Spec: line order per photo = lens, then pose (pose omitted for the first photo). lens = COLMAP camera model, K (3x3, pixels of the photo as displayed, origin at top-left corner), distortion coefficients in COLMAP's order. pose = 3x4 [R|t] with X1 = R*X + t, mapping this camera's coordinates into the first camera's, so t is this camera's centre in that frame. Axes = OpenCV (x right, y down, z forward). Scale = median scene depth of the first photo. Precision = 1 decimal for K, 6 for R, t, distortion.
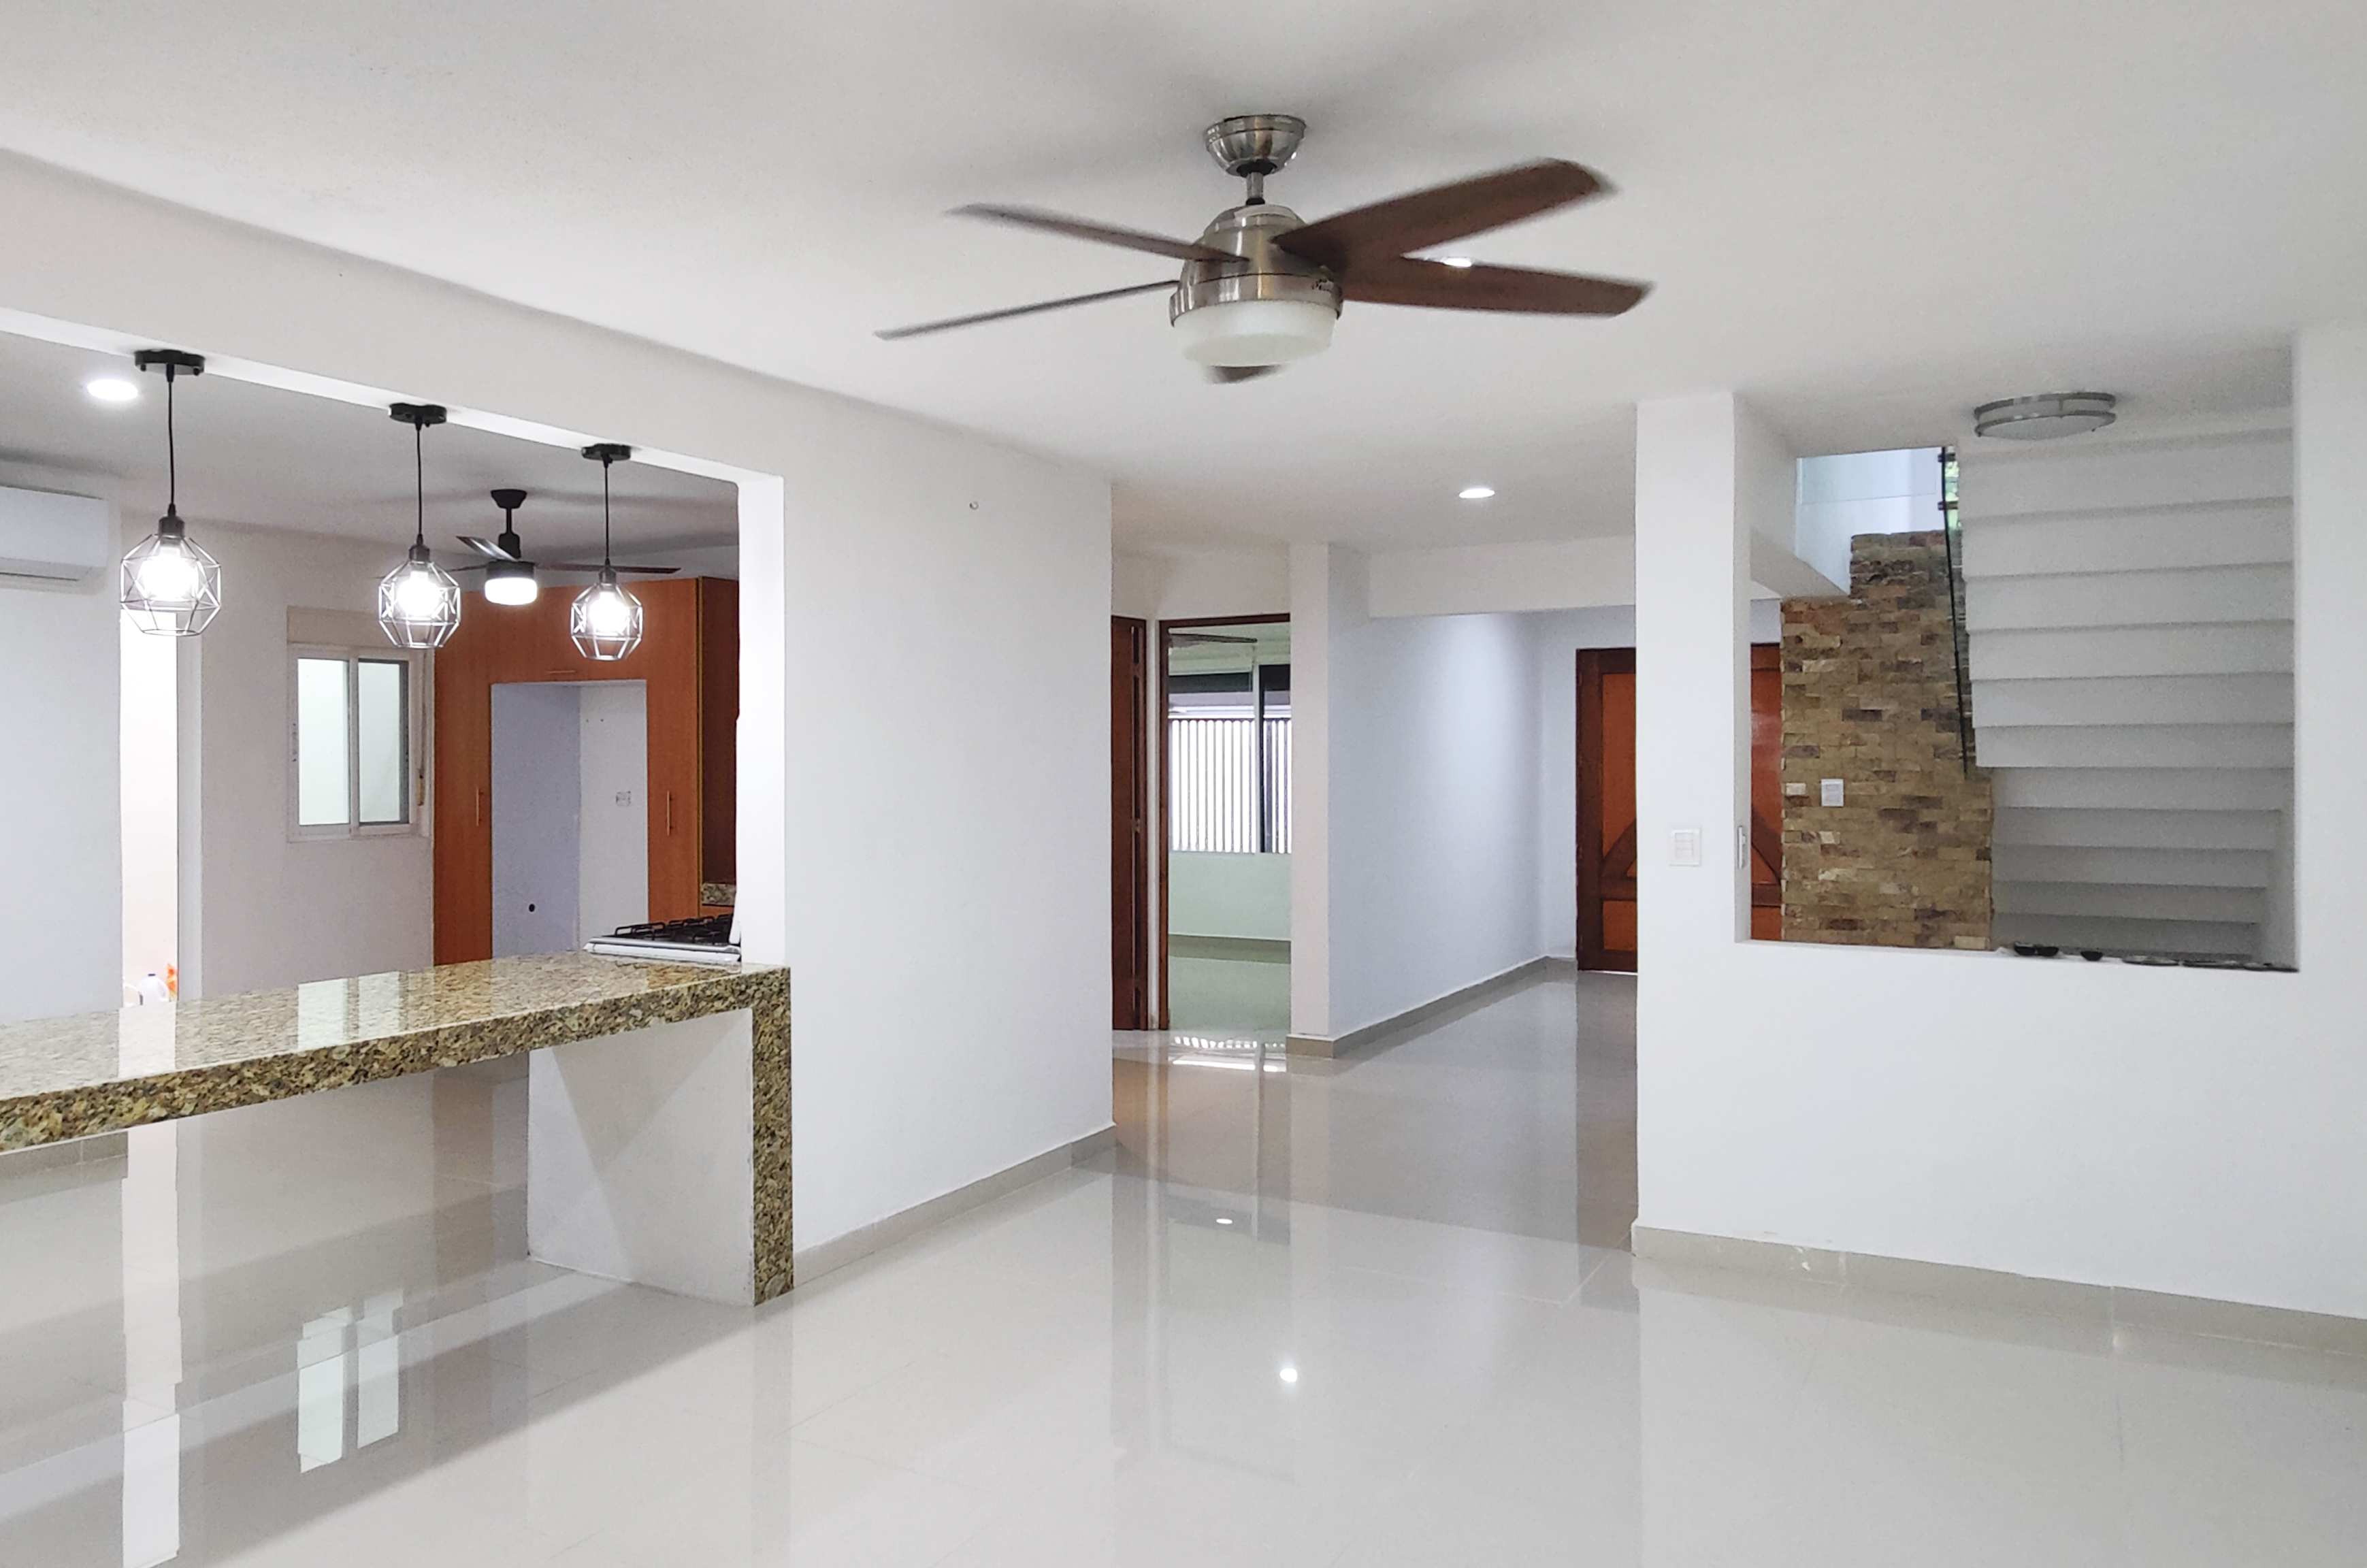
lens RADIAL K [[1717.4, 0, 1183.5], [0, 1717.4, 784.0], [0, 0, 1]] dist [0.004673, -0.001063]
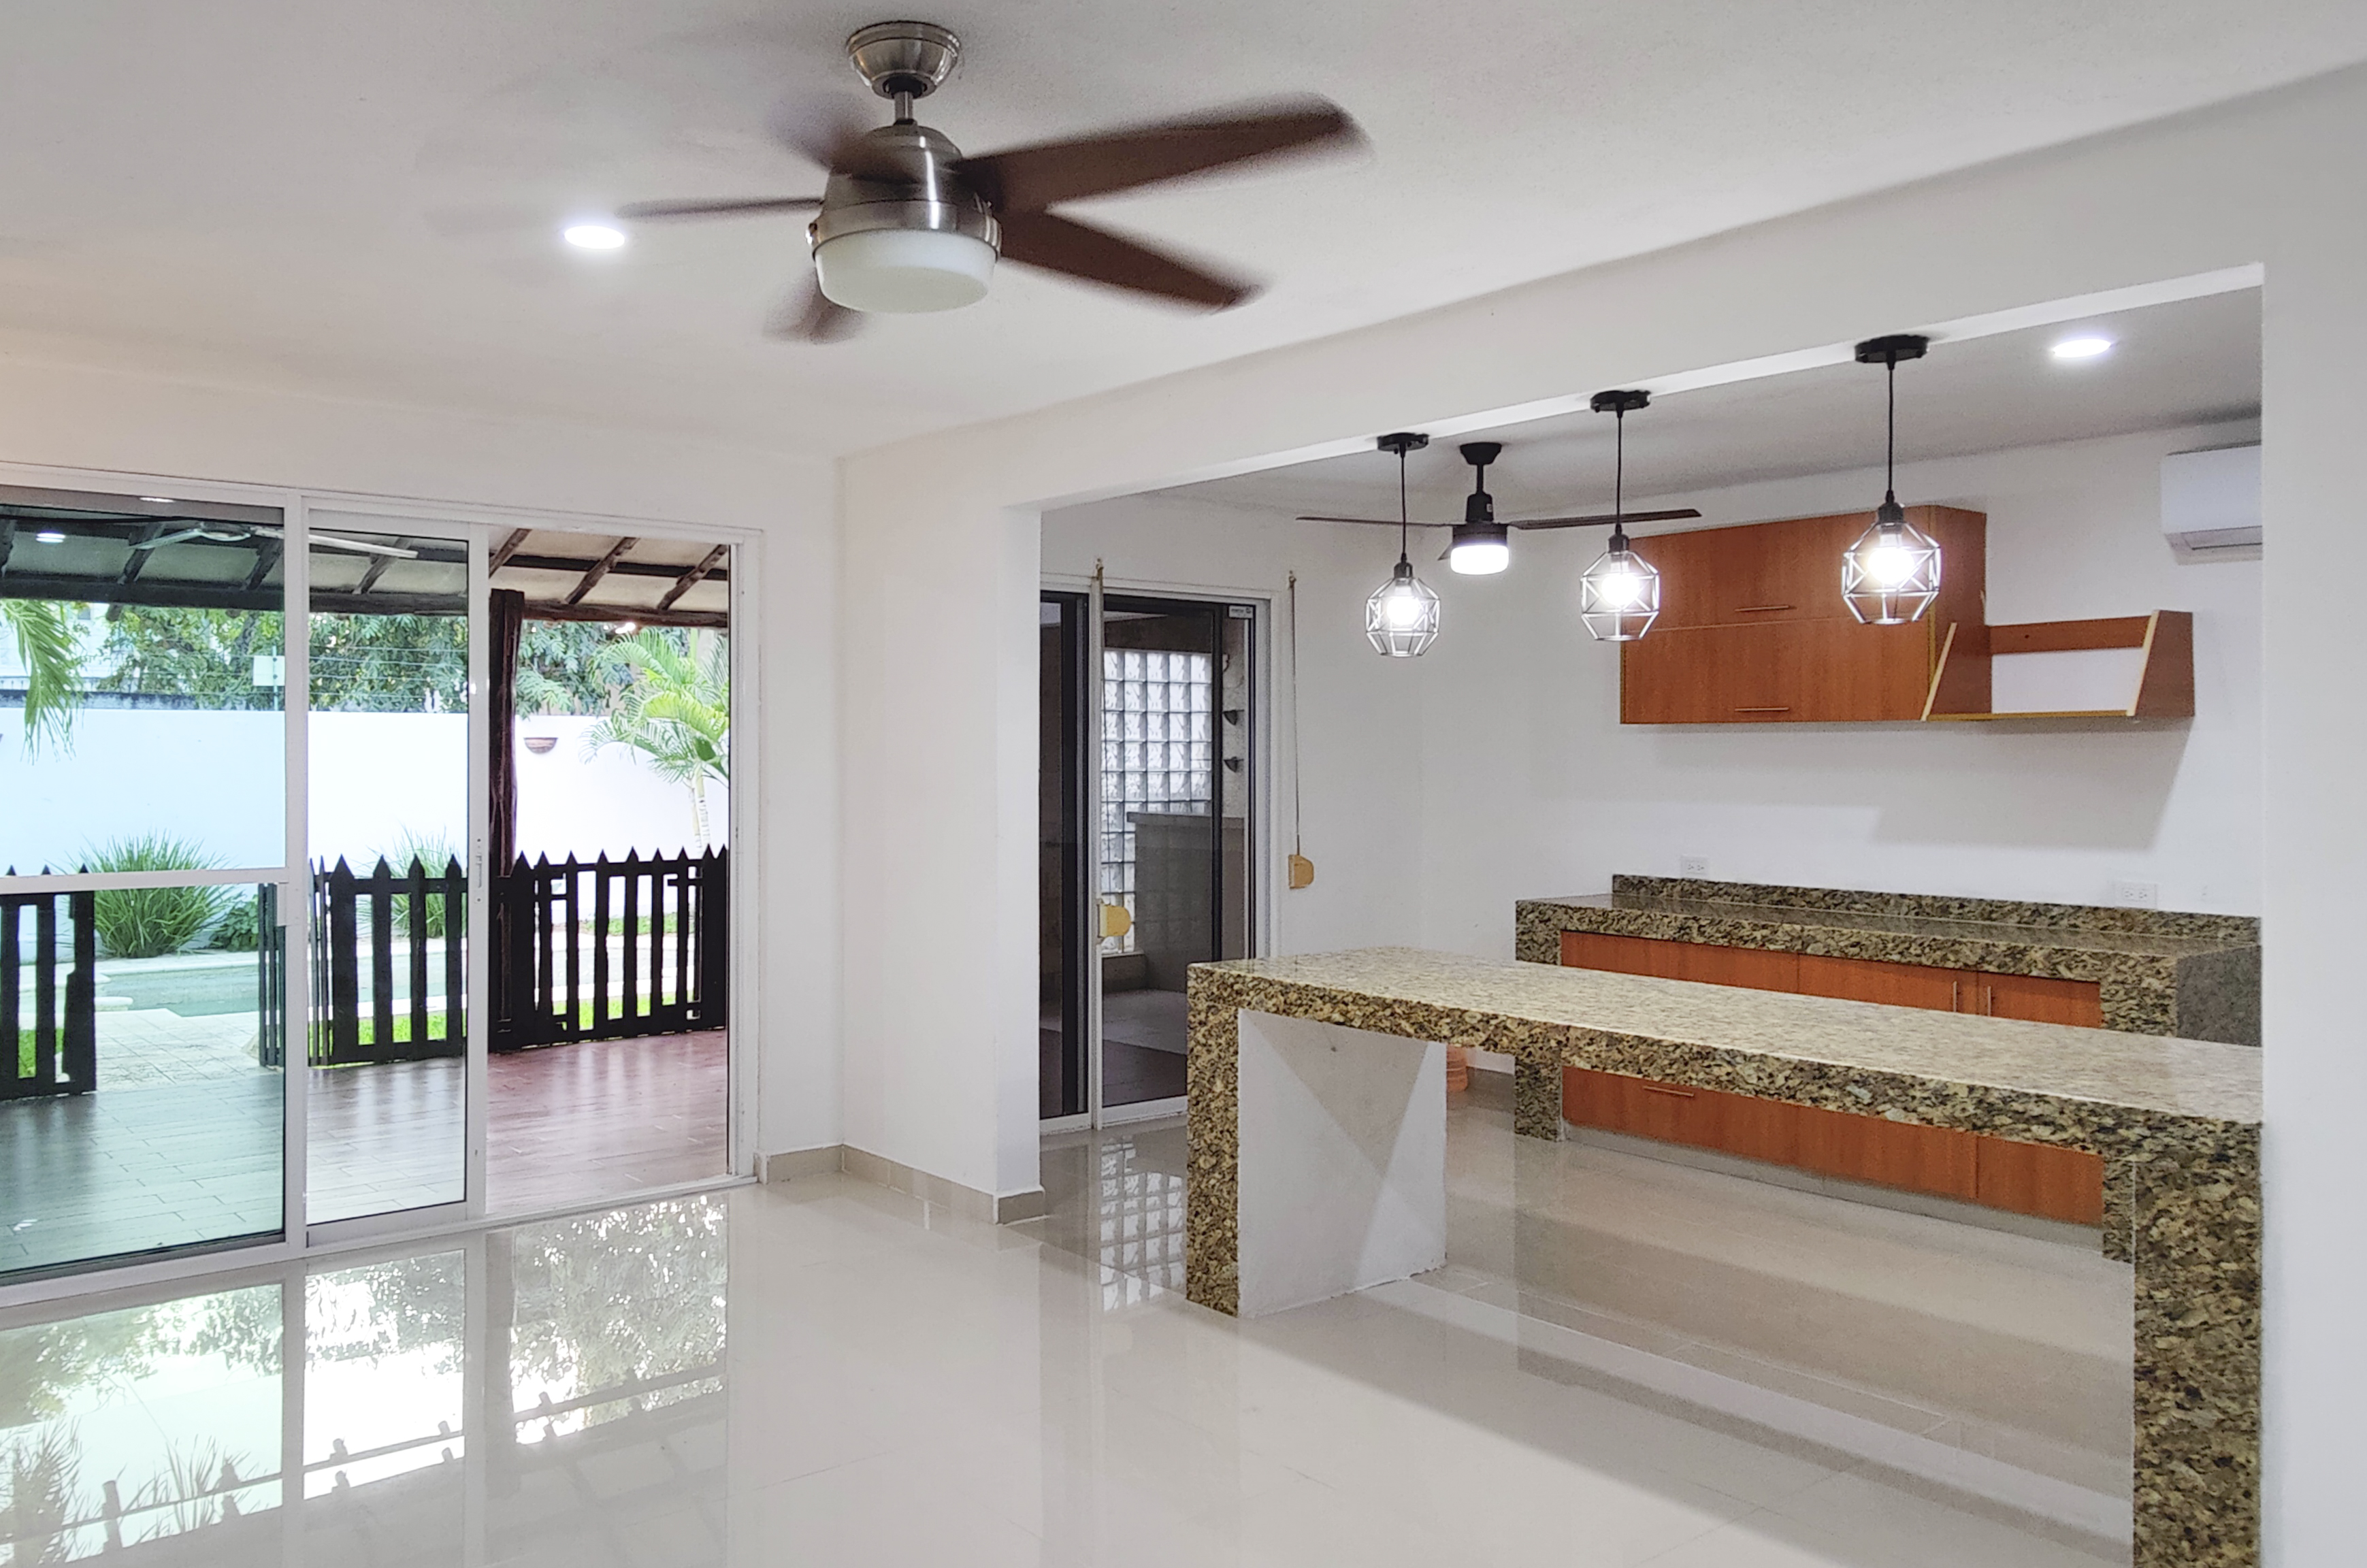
lens RADIAL K [[1717.4, 0, 1183.5], [0, 1717.4, 784.0], [0, 0, 1]] dist [0.004673, -0.001063]
pose [[-0.387169, 0.022712, -0.921729, 0.568289], [-0.012565, 0.999474, 0.029906, -0.024216], [0.921923, 0.023160, -0.386680, 1.180130]]
